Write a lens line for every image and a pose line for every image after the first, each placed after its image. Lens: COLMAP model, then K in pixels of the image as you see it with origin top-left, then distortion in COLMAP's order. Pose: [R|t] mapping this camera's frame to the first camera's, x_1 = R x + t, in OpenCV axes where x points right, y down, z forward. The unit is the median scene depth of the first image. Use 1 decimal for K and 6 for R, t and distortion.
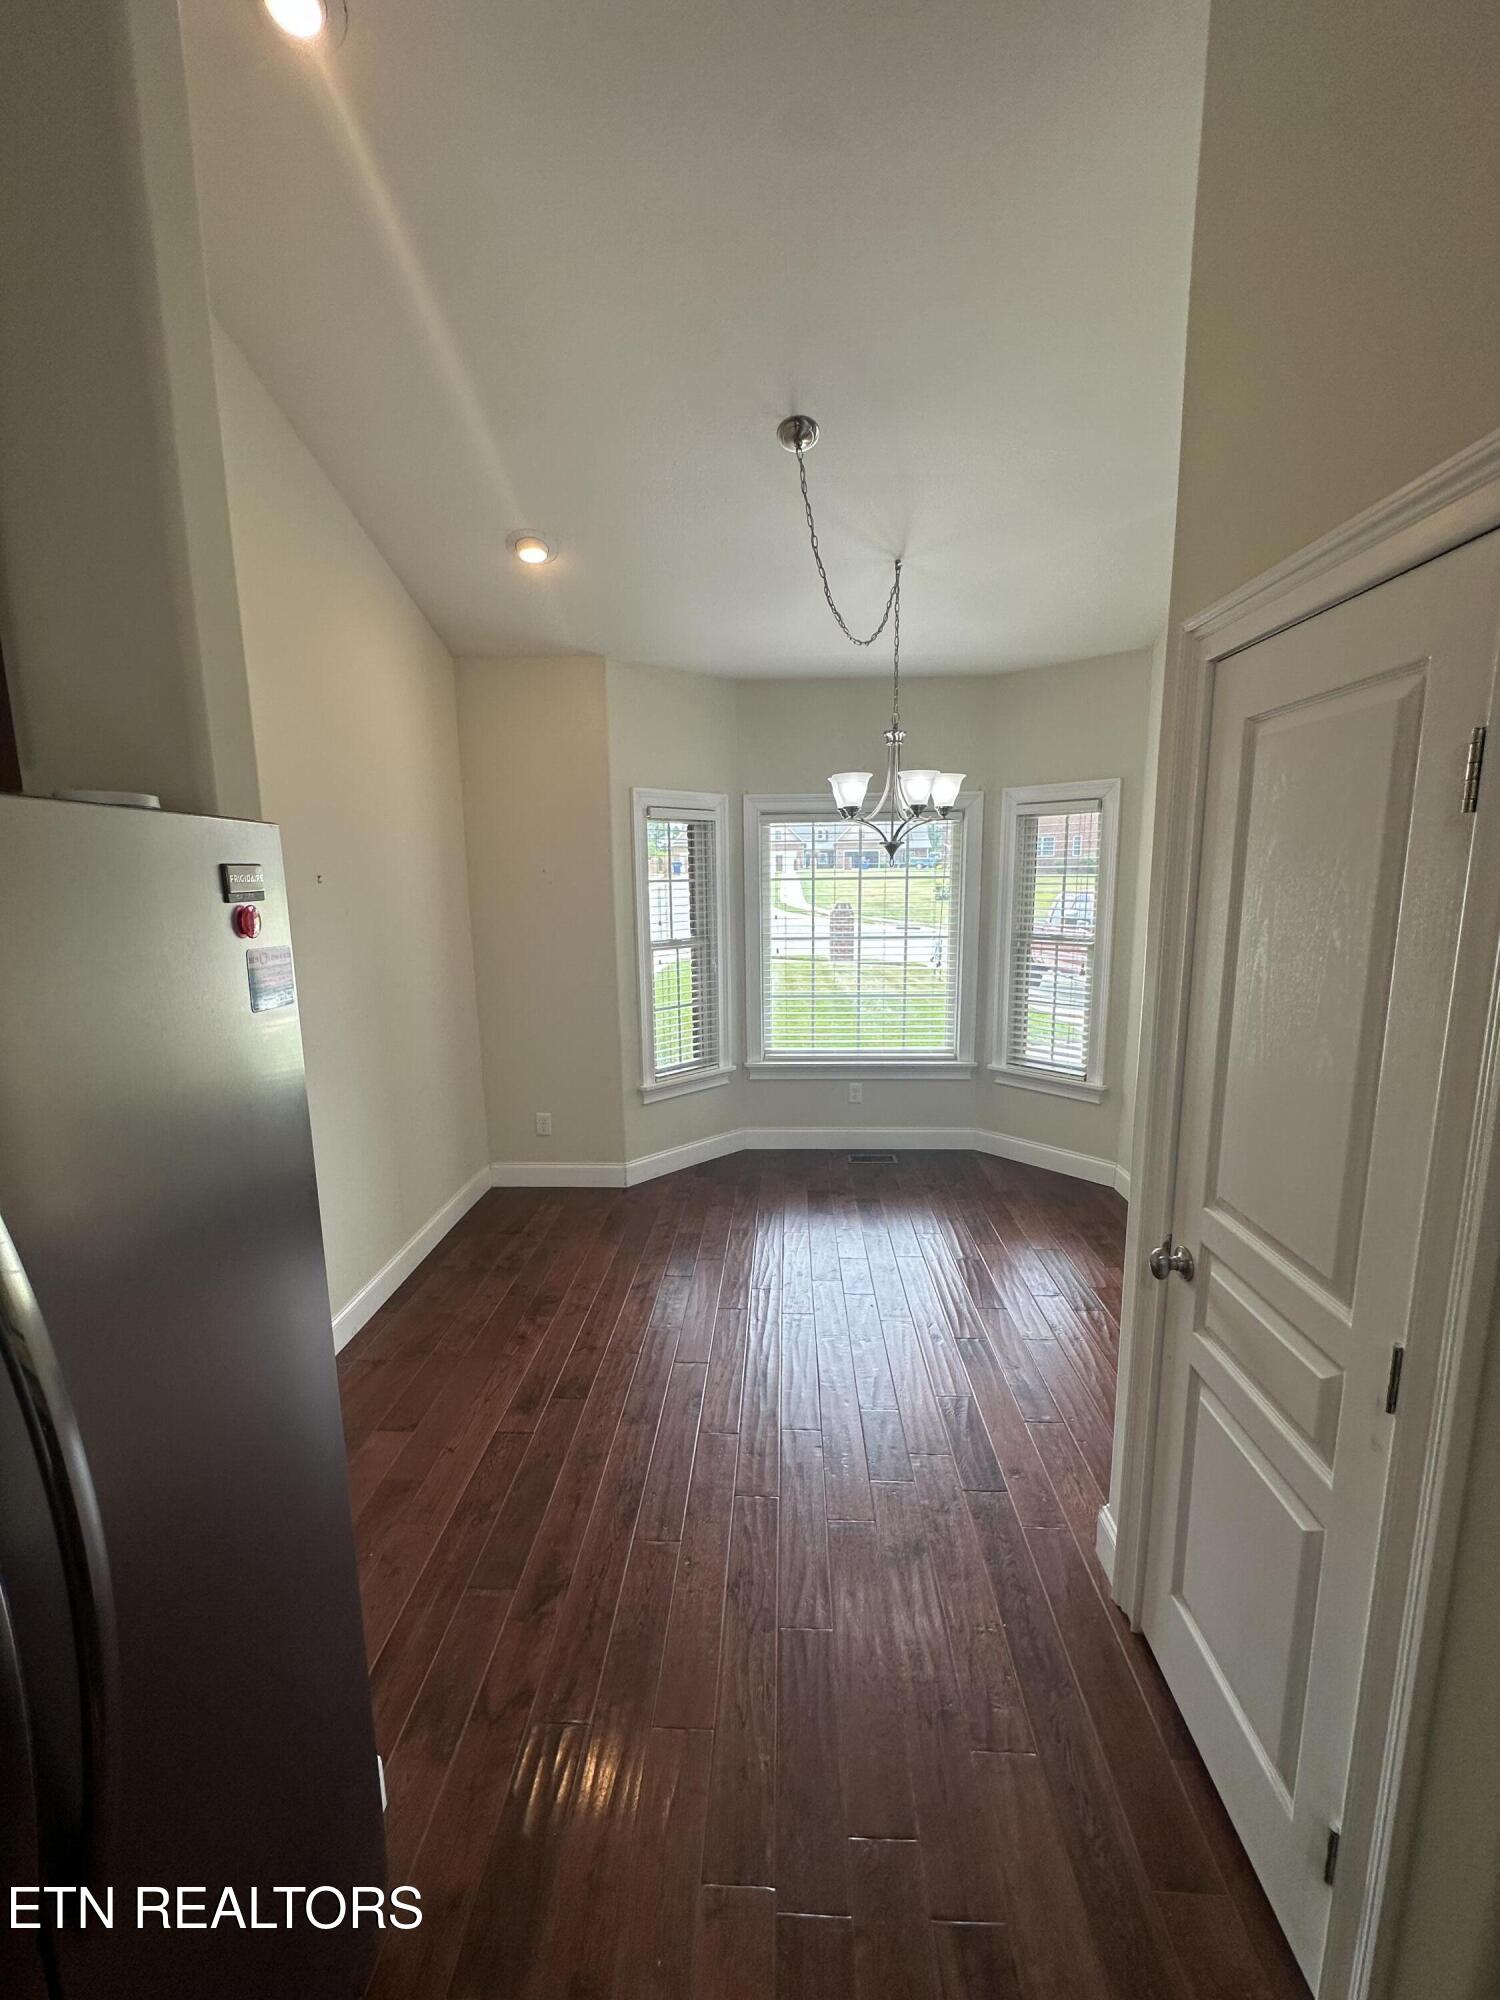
lens RADIAL K [[799.8, 0, 750.0], [0, 799.8, 1000.0], [0, 0, 1]] dist [-0.005836, 0.001247]
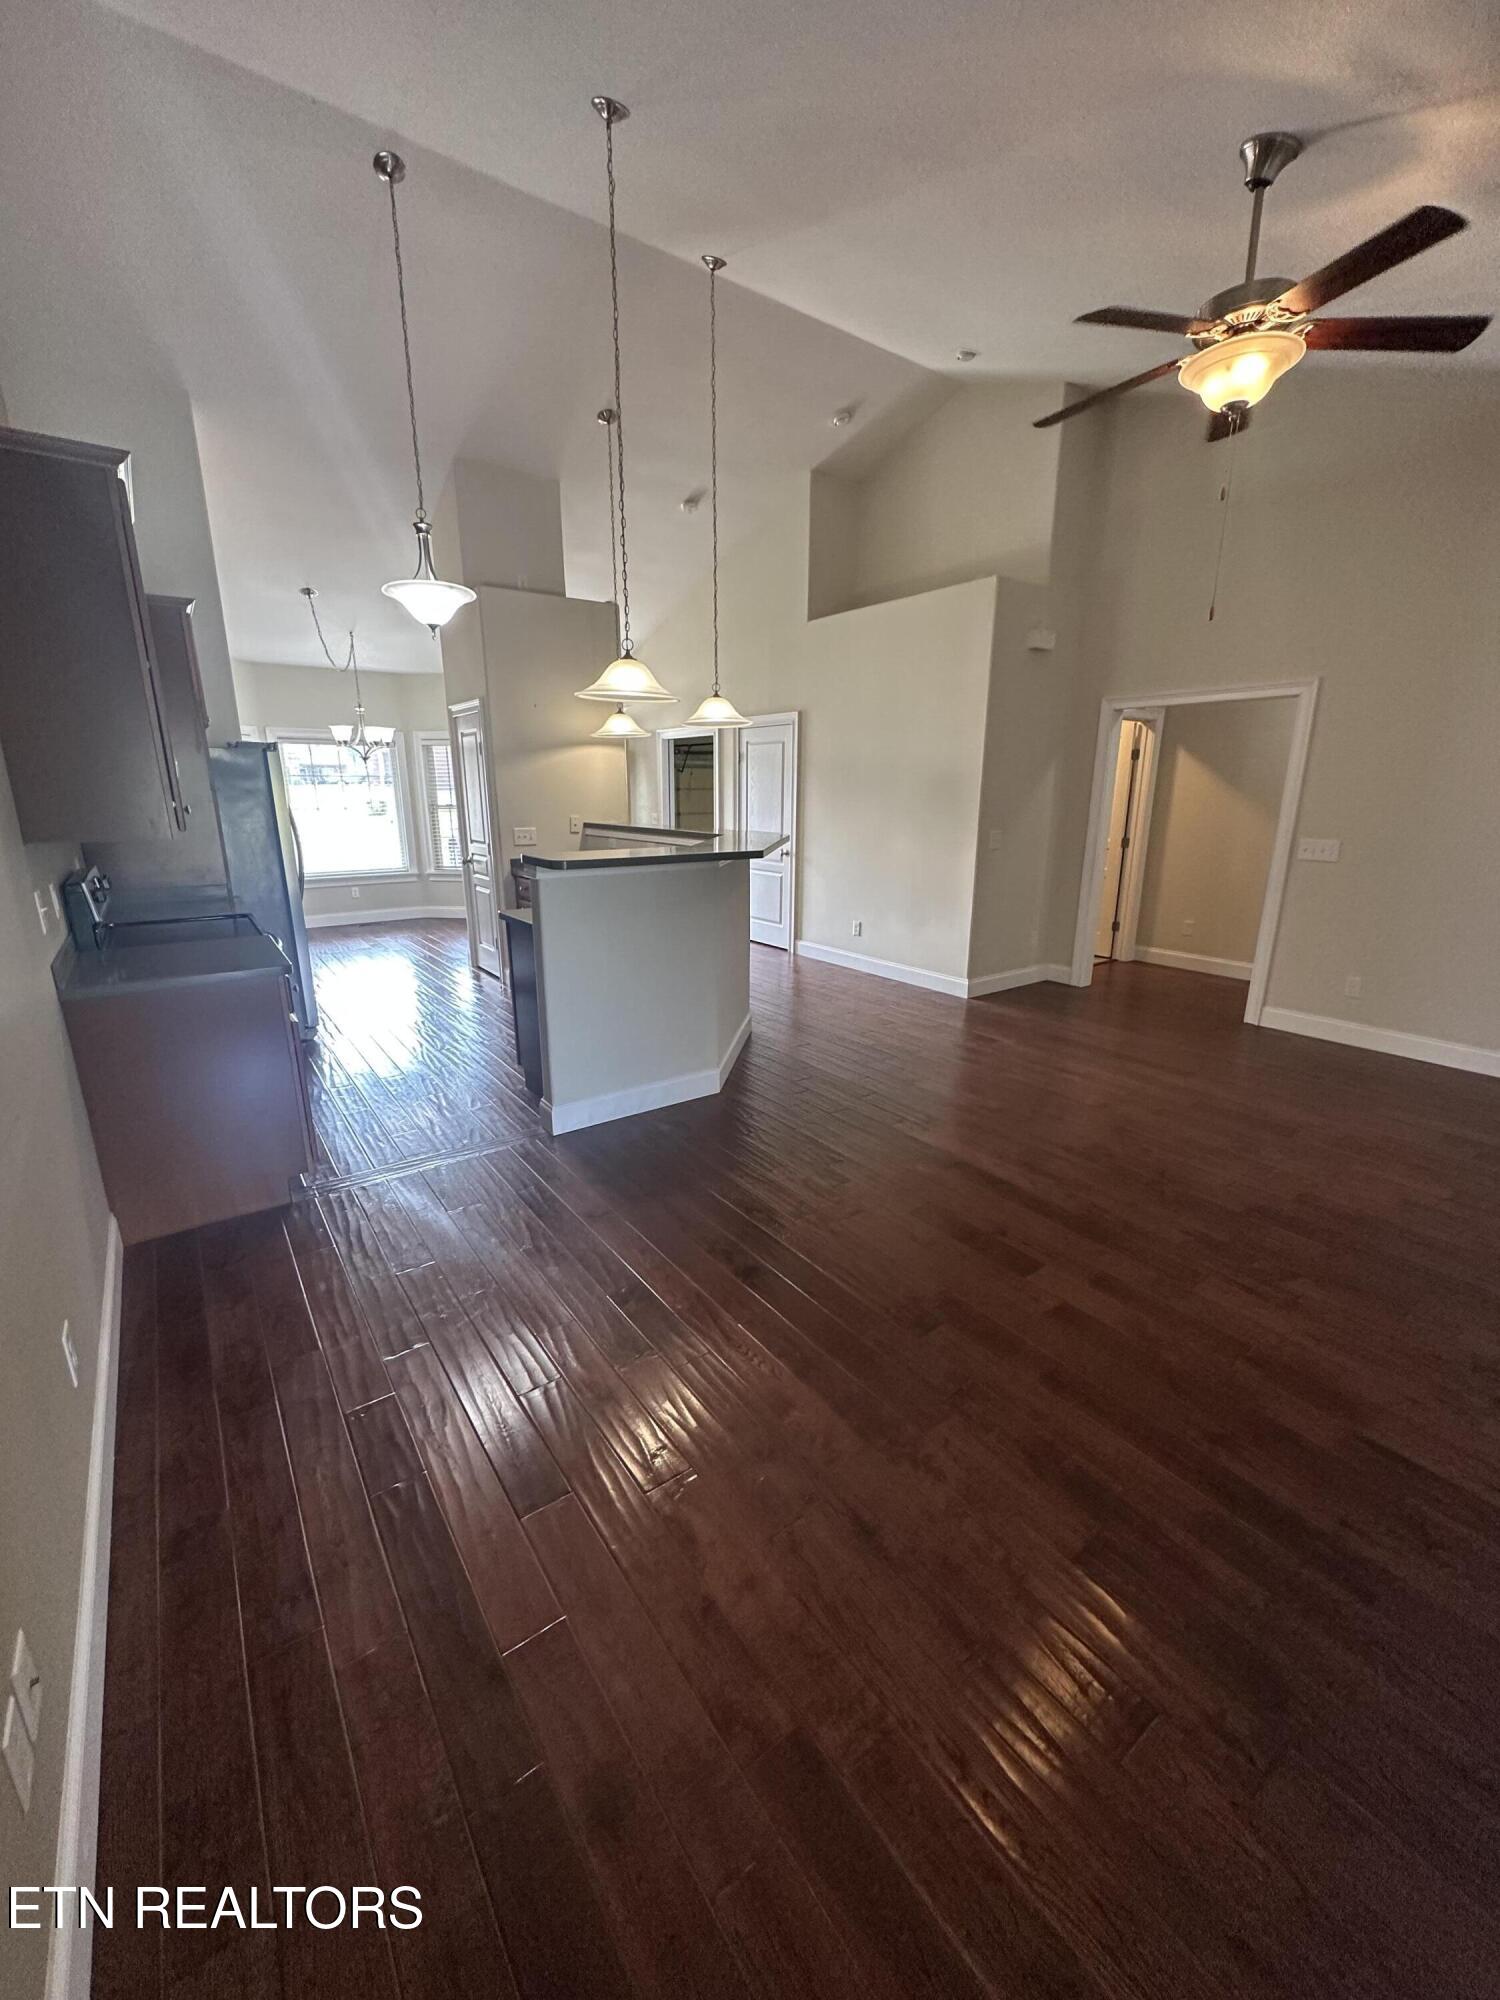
lens RADIAL K [[799.8, 0, 750.0], [0, 799.8, 1000.0], [0, 0, 1]] dist [-0.005836, 0.001247]
pose [[0.785355, -0.149983, 0.600602, -0.423300], [0.095343, 0.987936, 0.122036, 0.311747], [-0.611660, -0.038579, 0.790180, -1.478063]]
